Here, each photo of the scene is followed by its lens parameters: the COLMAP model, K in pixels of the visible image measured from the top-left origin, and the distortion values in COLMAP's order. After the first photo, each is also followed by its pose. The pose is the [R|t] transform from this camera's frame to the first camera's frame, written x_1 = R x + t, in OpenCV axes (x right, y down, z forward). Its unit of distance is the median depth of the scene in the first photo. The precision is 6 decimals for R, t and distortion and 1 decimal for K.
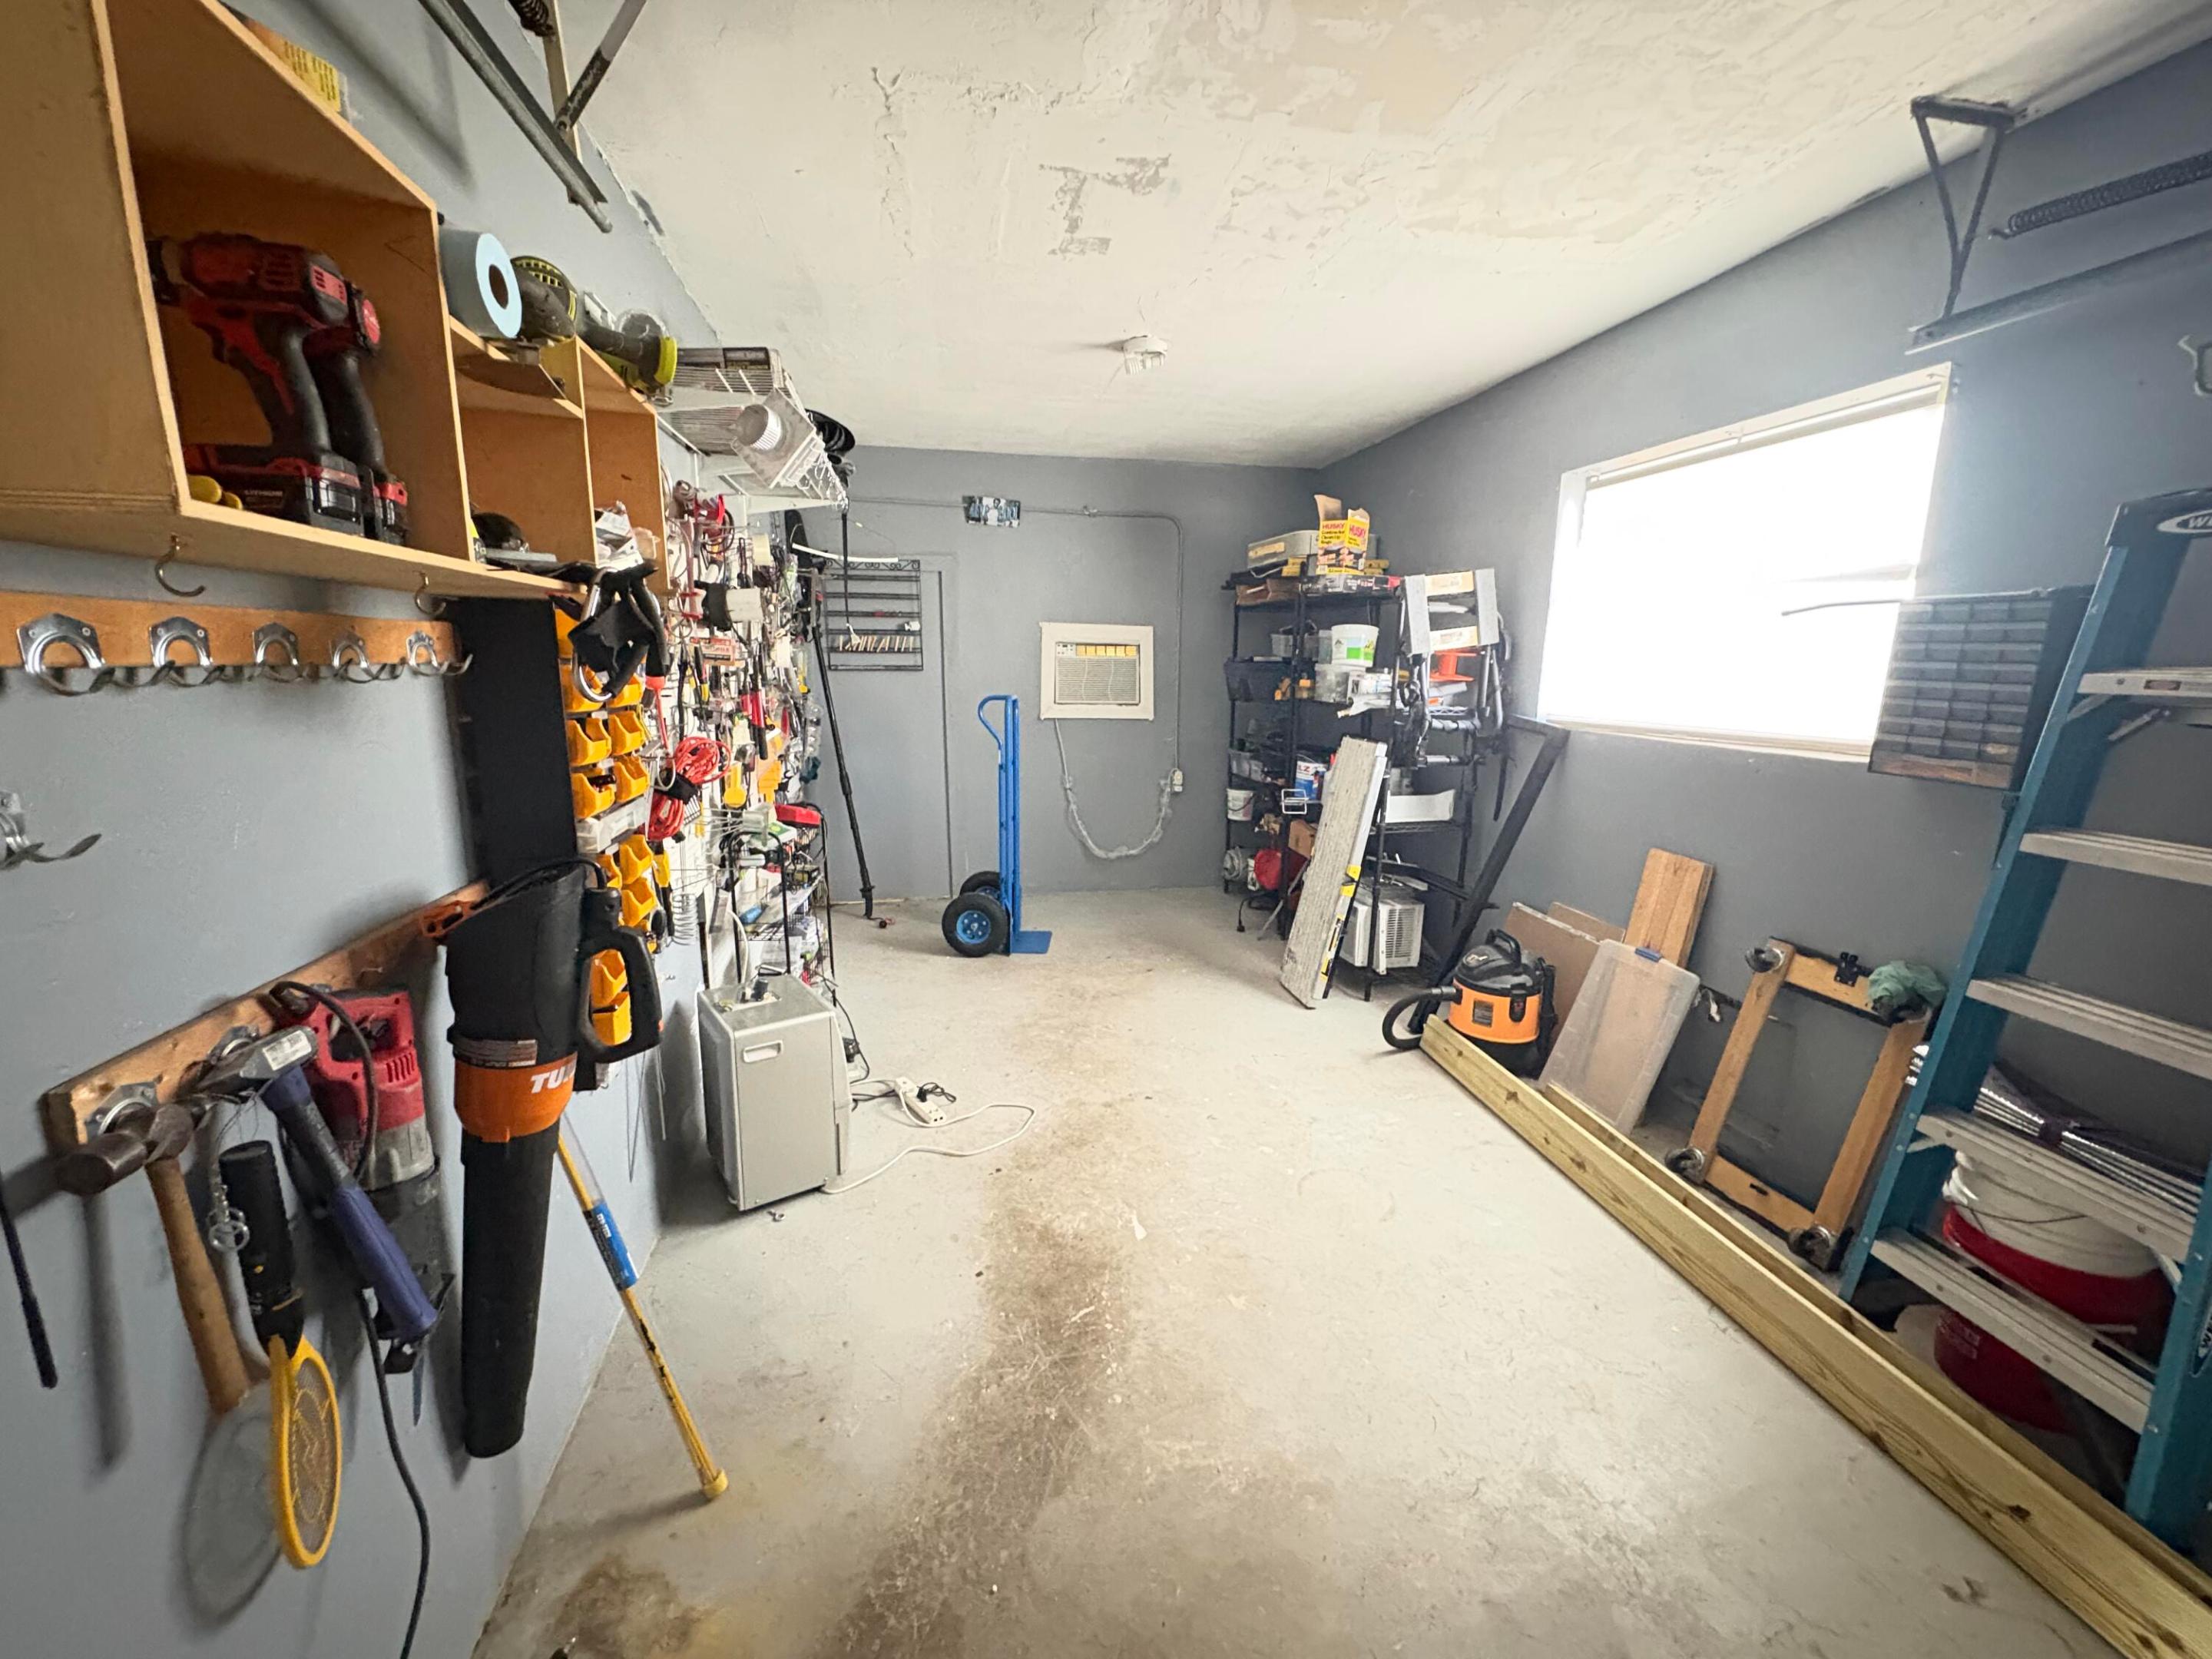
lens RADIAL K [[892.5, 0, 1102.5], [0, 892.5, 826.4], [0, 0, 1]] dist [0.000172, 0.000652]
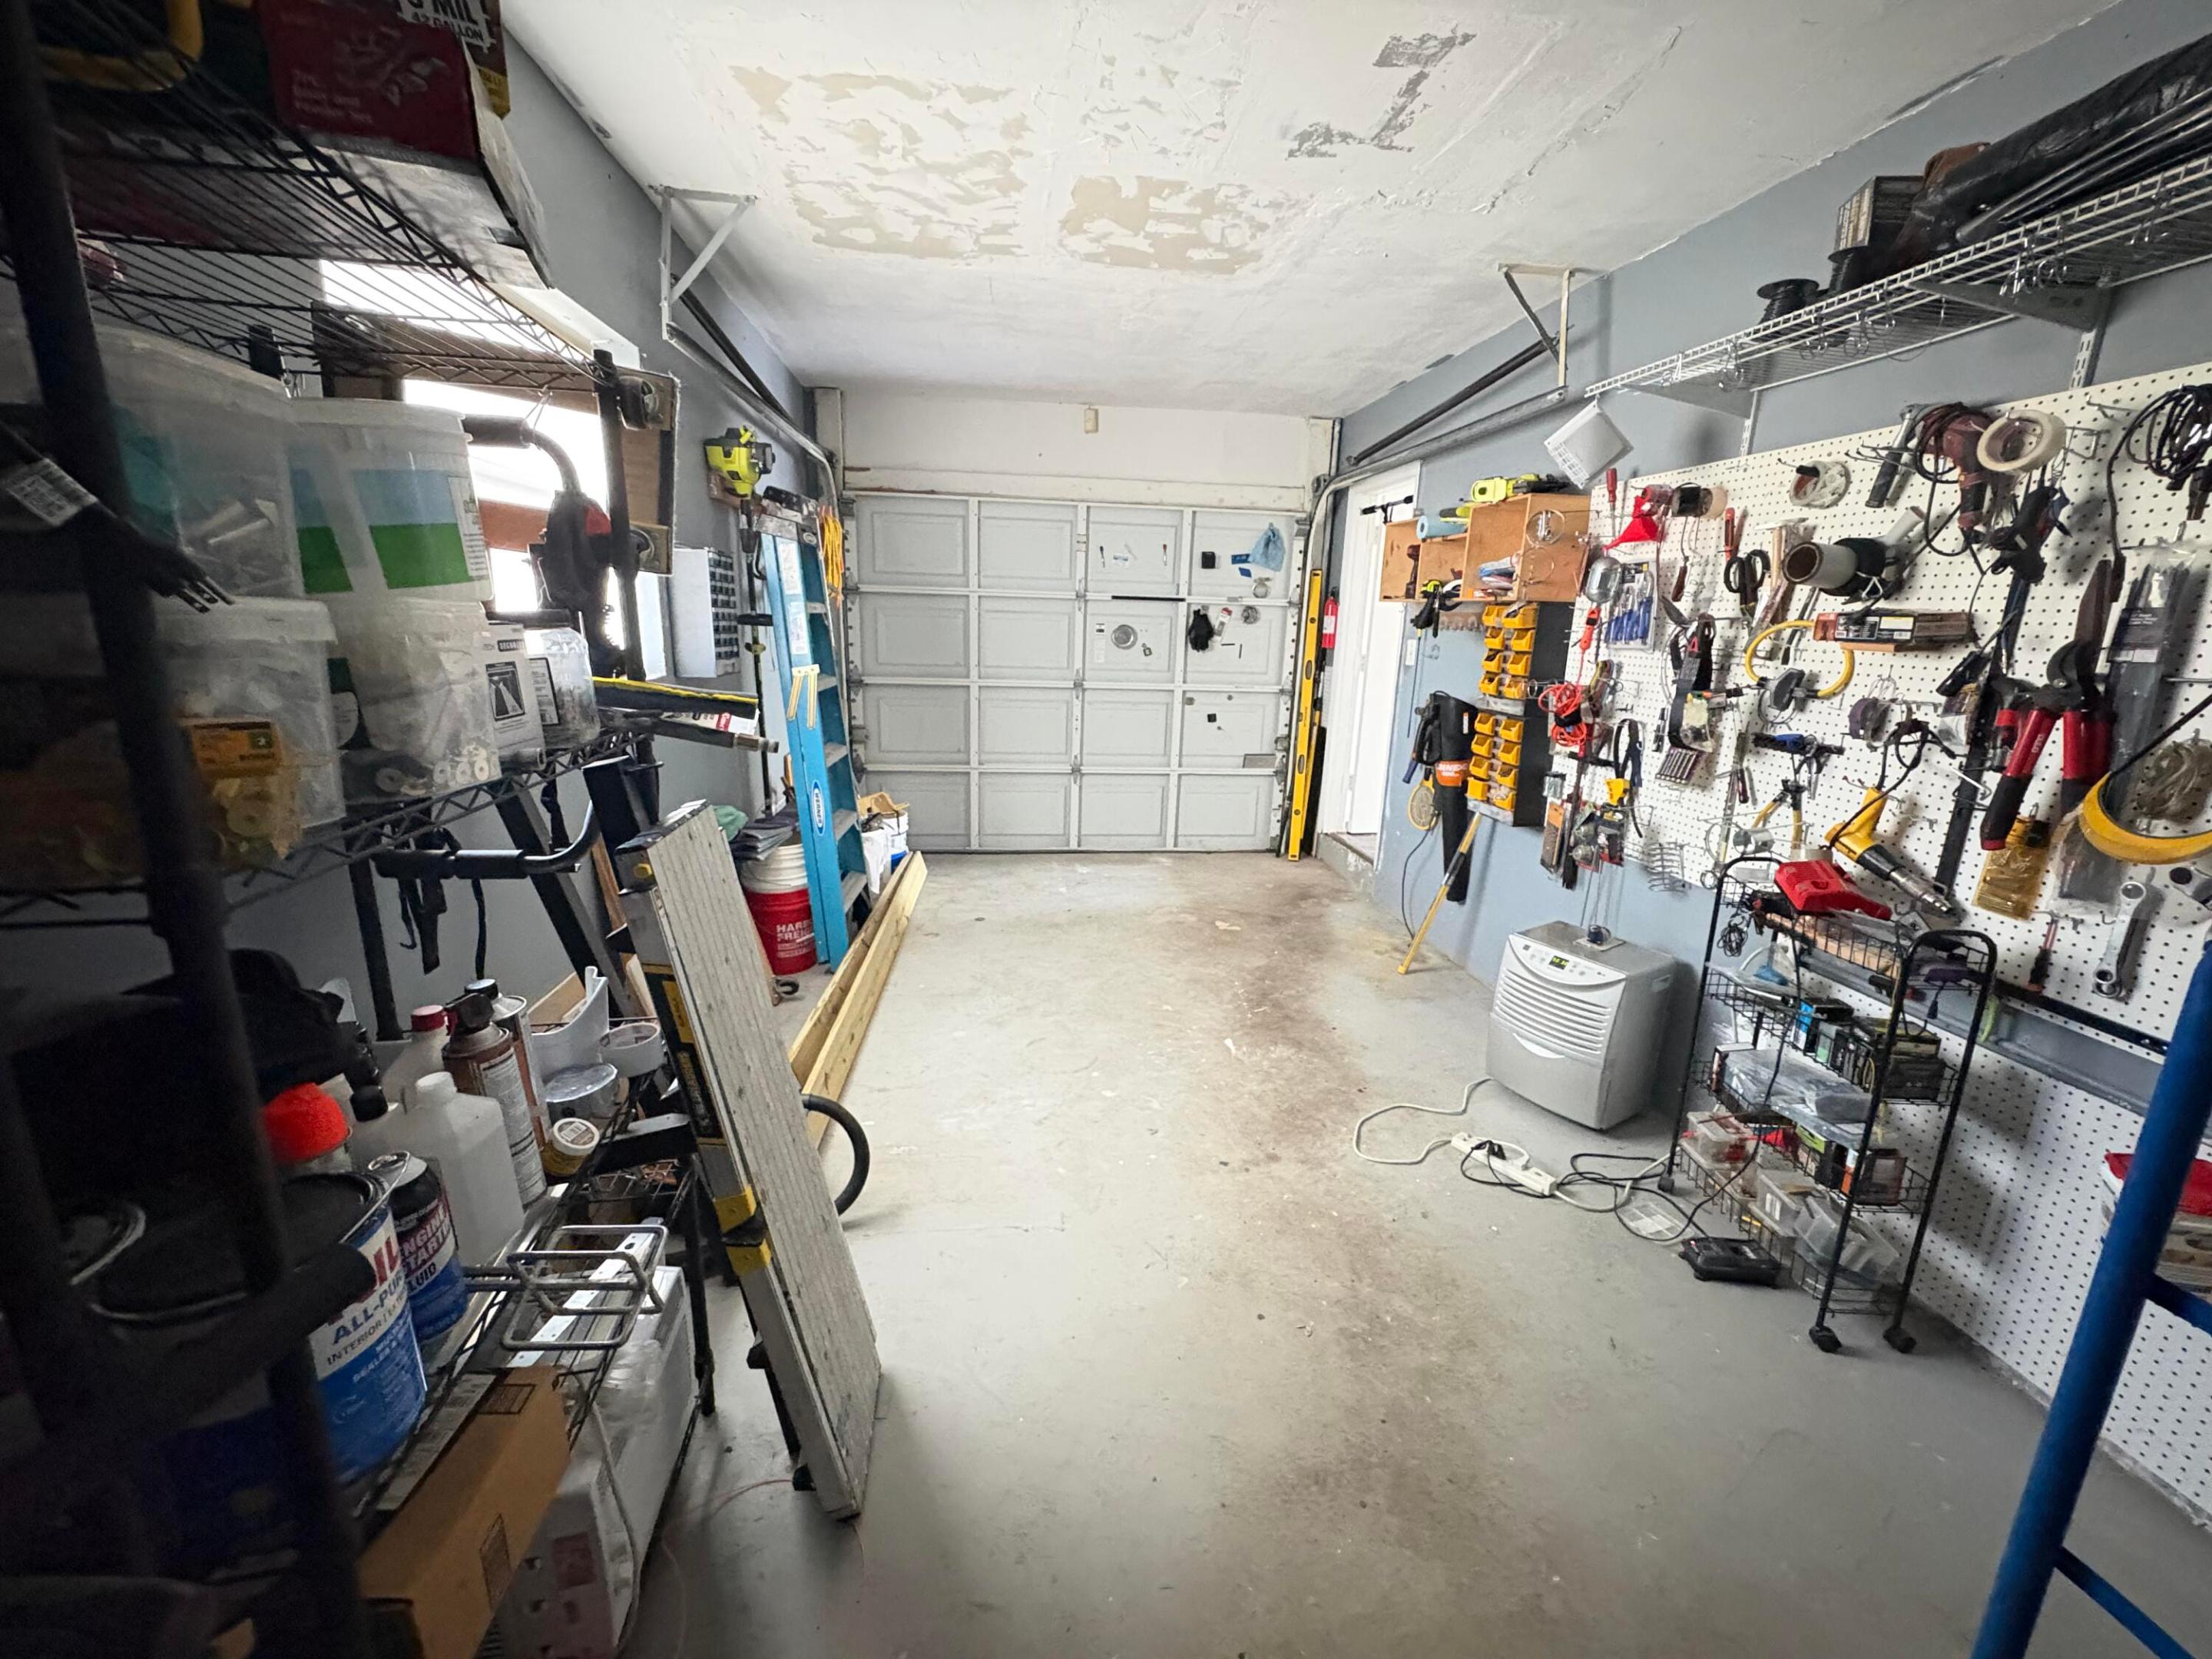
lens RADIAL K [[892.5, 0, 1109.1], [0, 892.5, 834.5], [0, 0, 1]] dist [0.000172, 0.000652]
pose [[-0.997147, -0.056117, 0.050475, 0.180368], [-0.030407, 0.910741, 0.411857, -0.407059], [-0.069082, 0.409147, -0.909849, 2.222179]]
